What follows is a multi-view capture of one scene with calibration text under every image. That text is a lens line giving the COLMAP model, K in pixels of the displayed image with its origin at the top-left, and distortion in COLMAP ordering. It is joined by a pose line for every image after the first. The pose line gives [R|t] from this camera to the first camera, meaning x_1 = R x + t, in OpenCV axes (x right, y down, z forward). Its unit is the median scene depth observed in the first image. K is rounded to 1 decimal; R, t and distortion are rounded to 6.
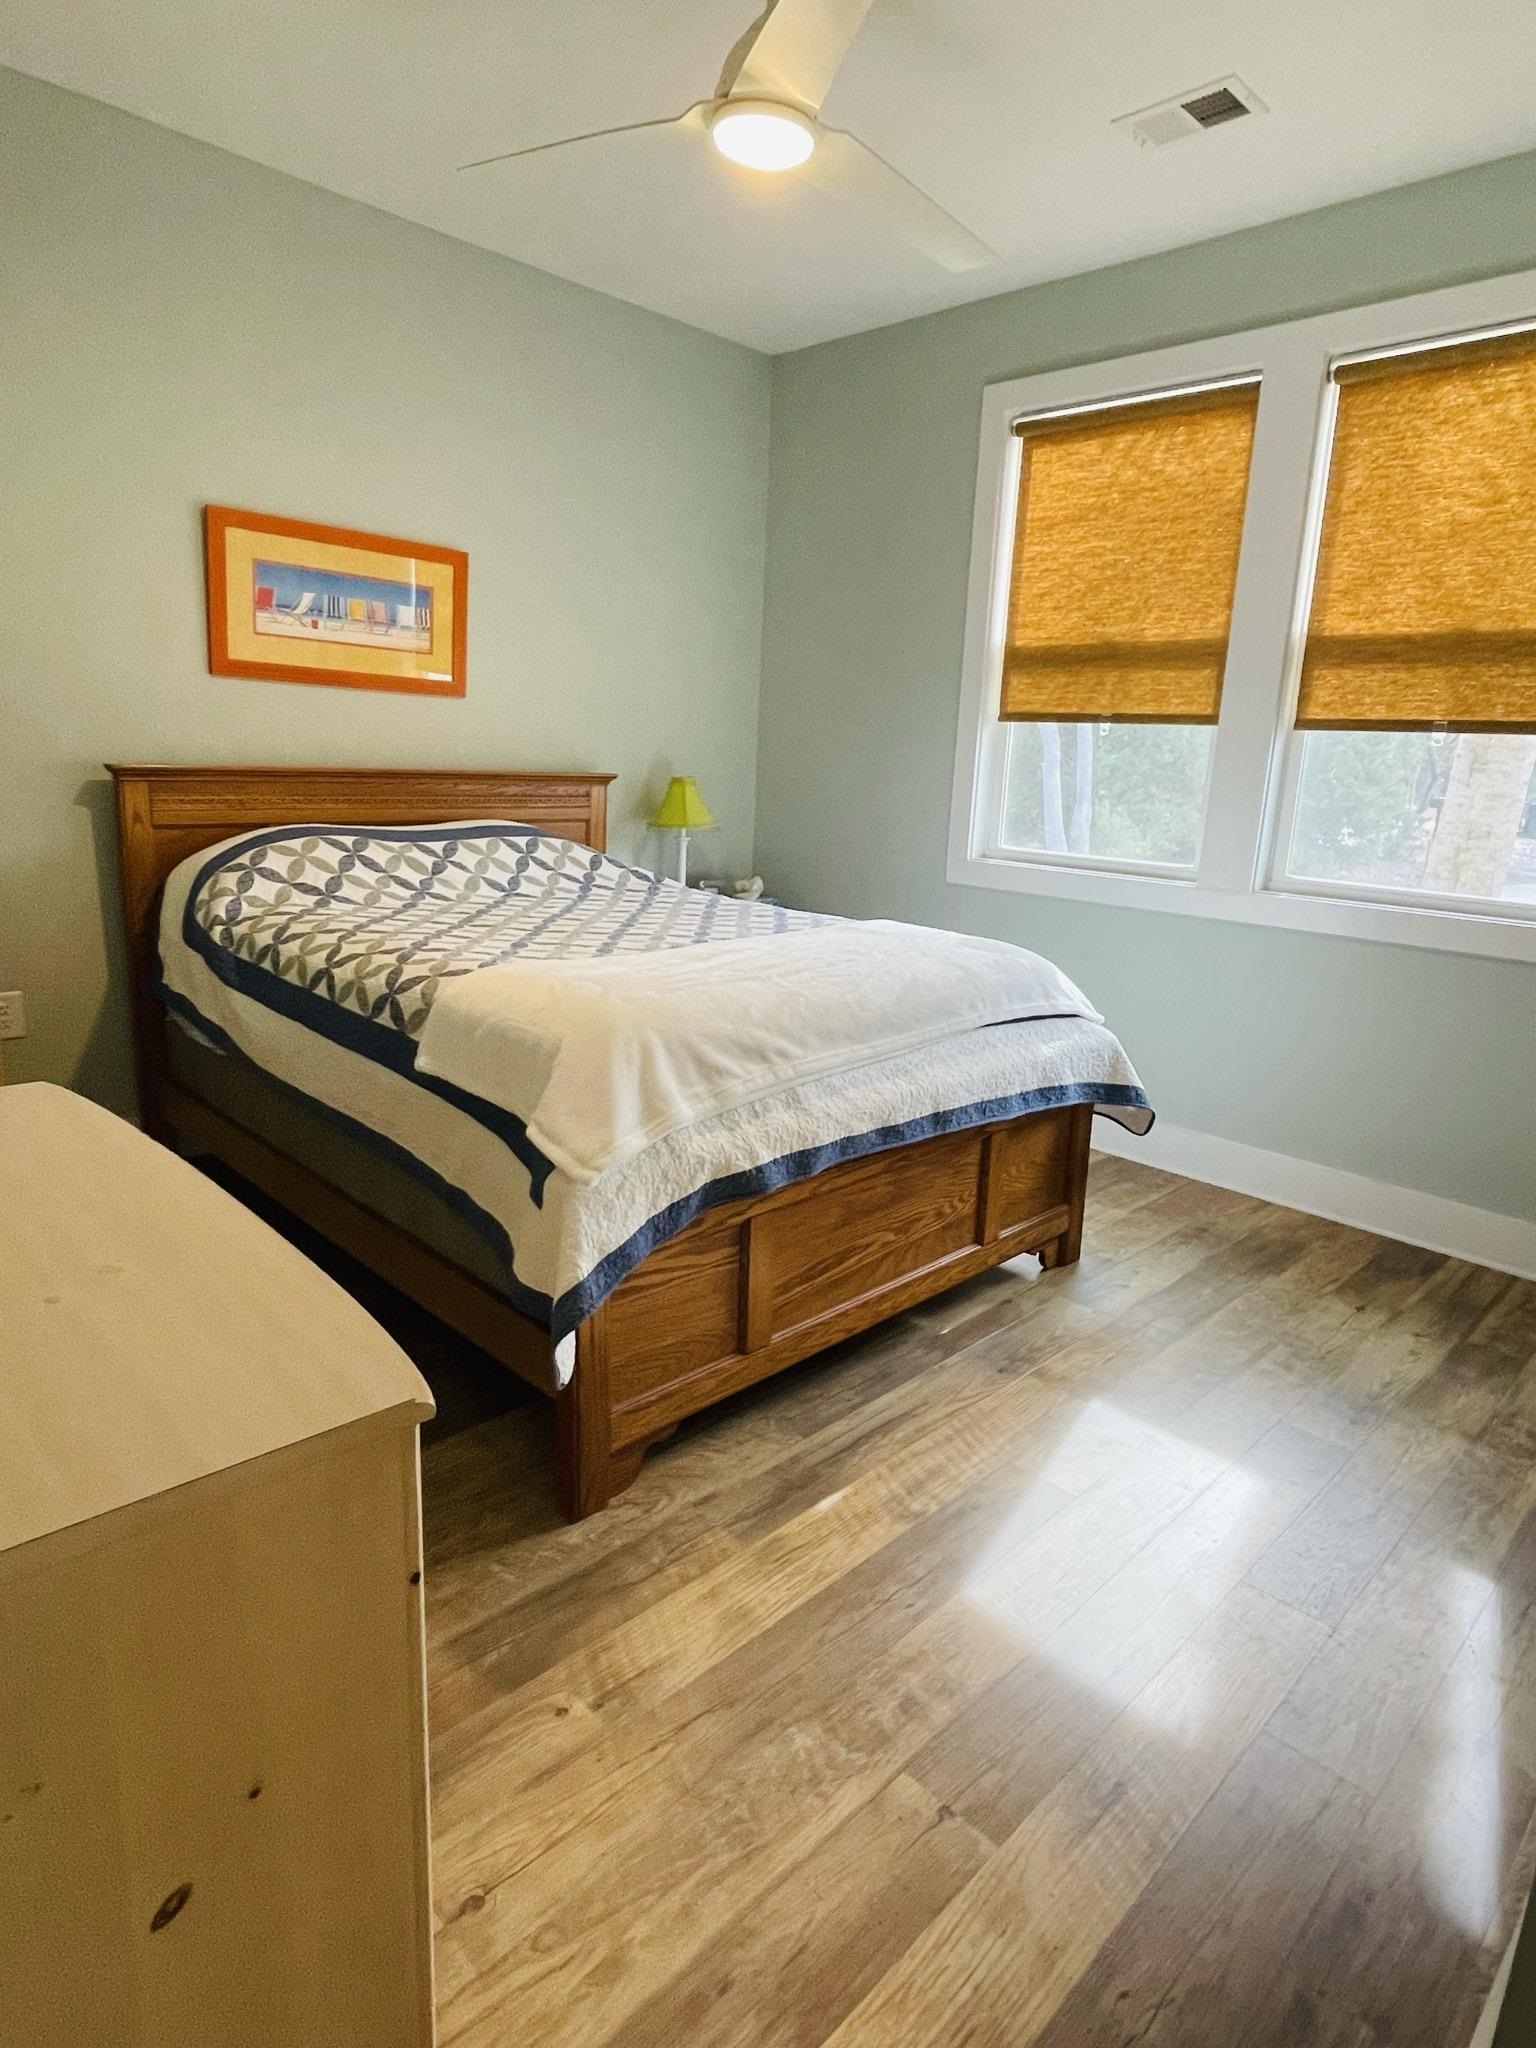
lens RADIAL K [[1151.9, 0, 770.9], [0, 1151.9, 1023.6], [0, 0, 1]] dist [-0.002398, -0.002514]
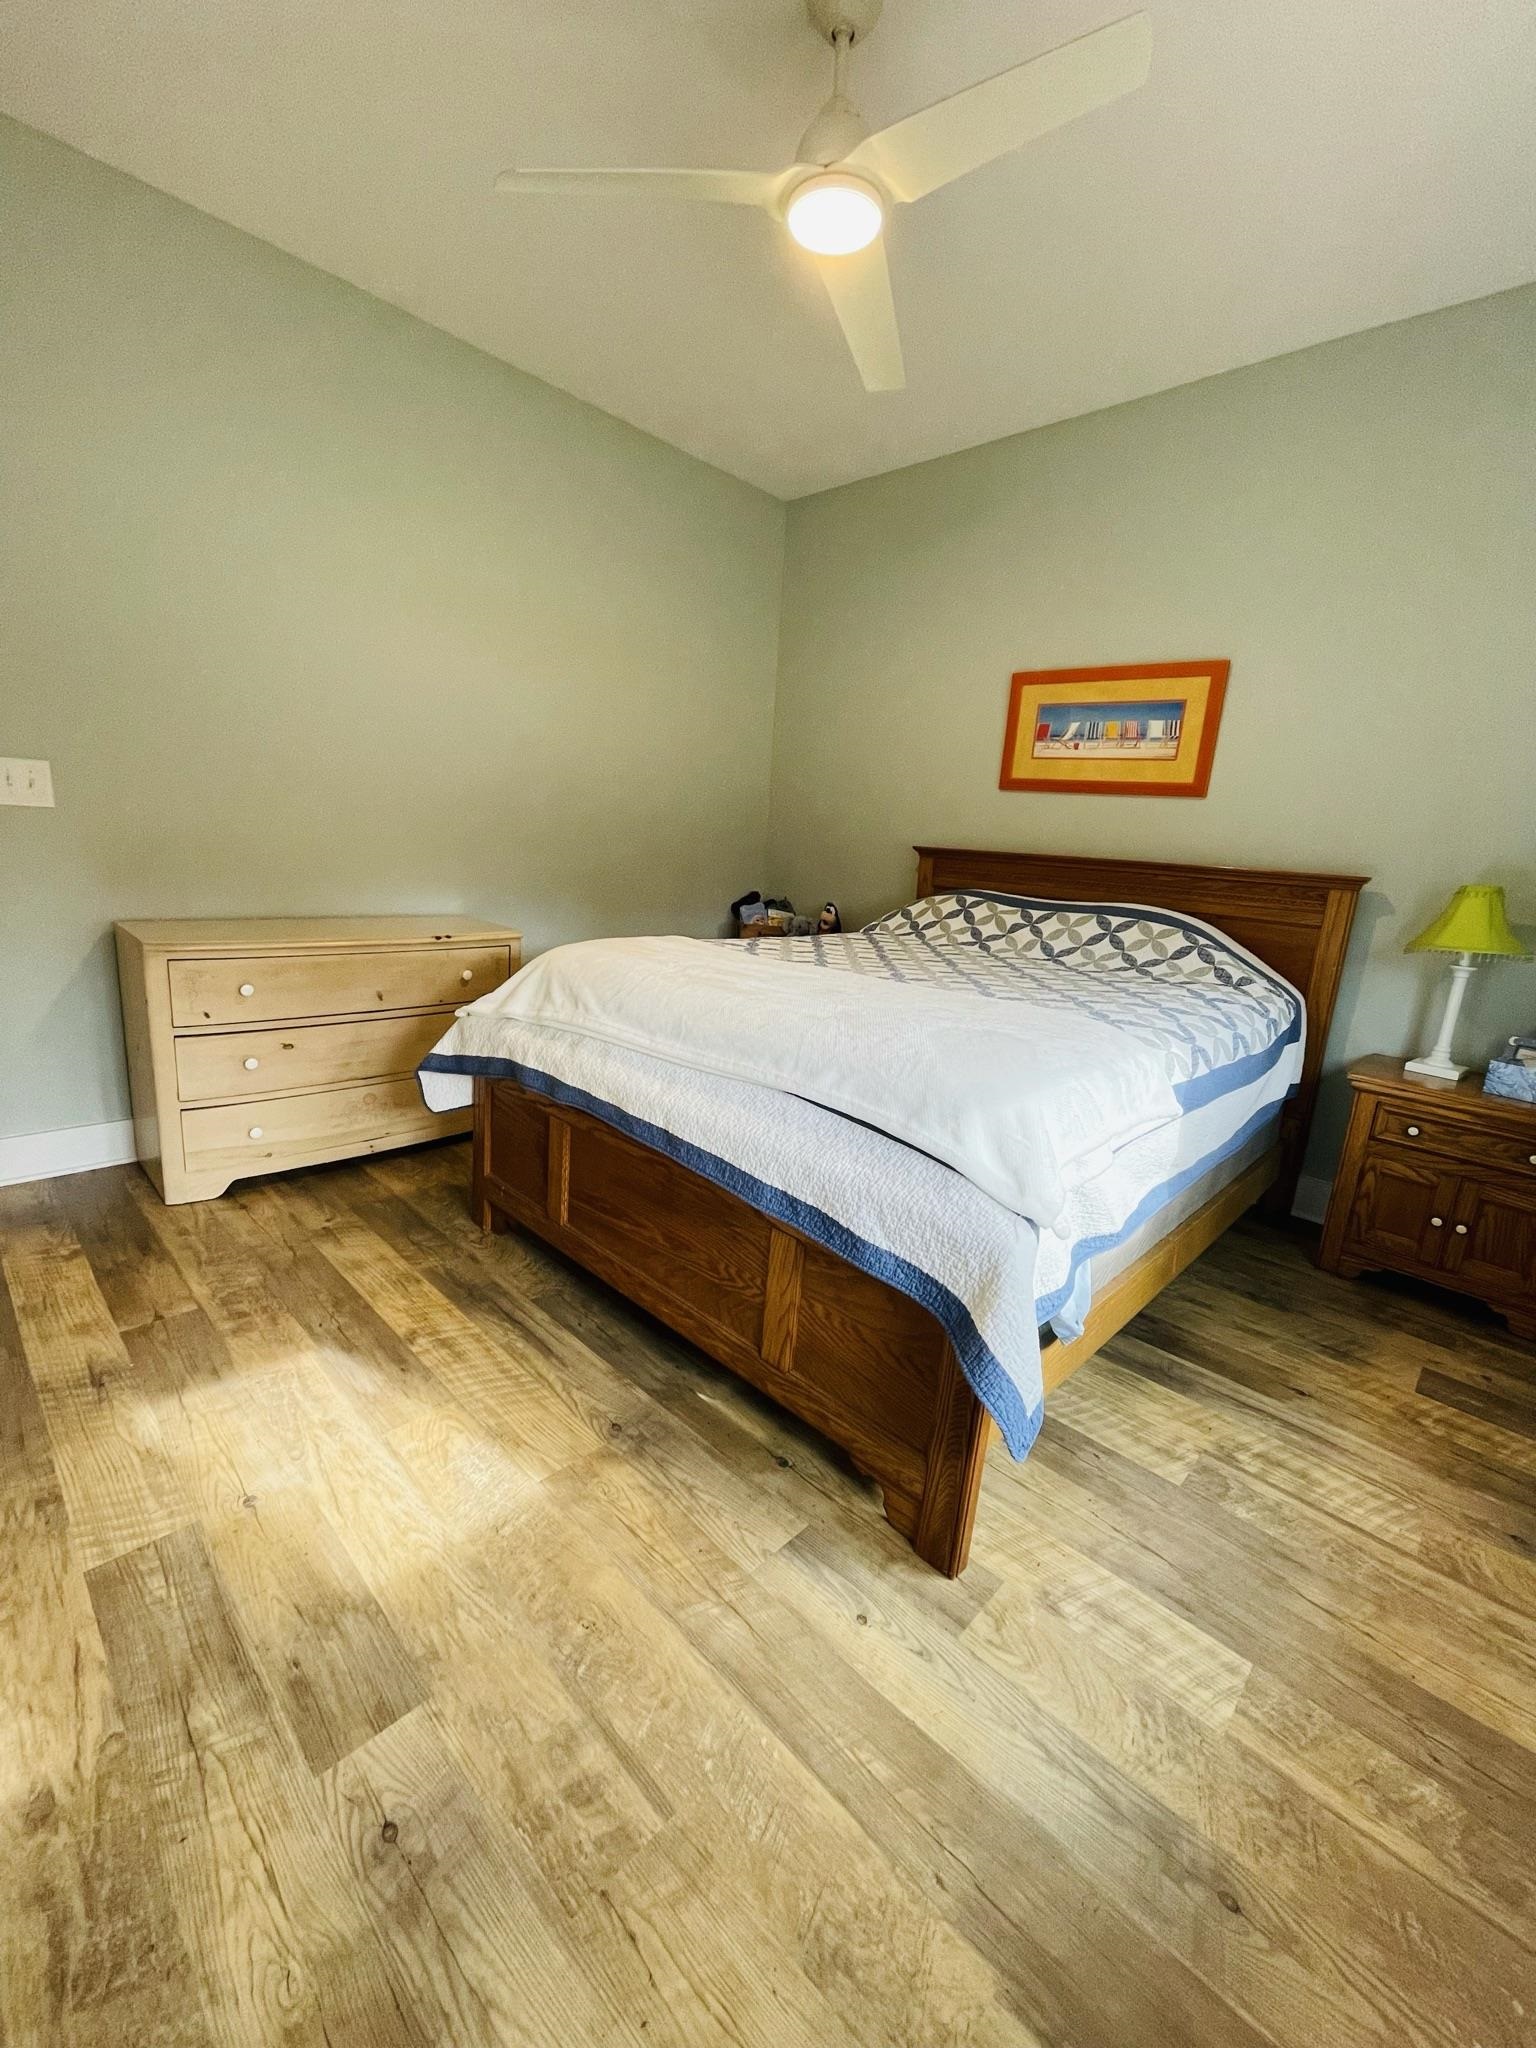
lens RADIAL K [[830.3, 0, 775.5], [0, 830.3, 1030.6], [0, 0, 1]] dist [-0.004187, -0.000030]
pose [[0.028684, 0.184719, -0.982373, 0.807404], [-0.303092, 0.938117, 0.167547, -0.144959], [0.952530, 0.292943, 0.082895, 0.991118]]
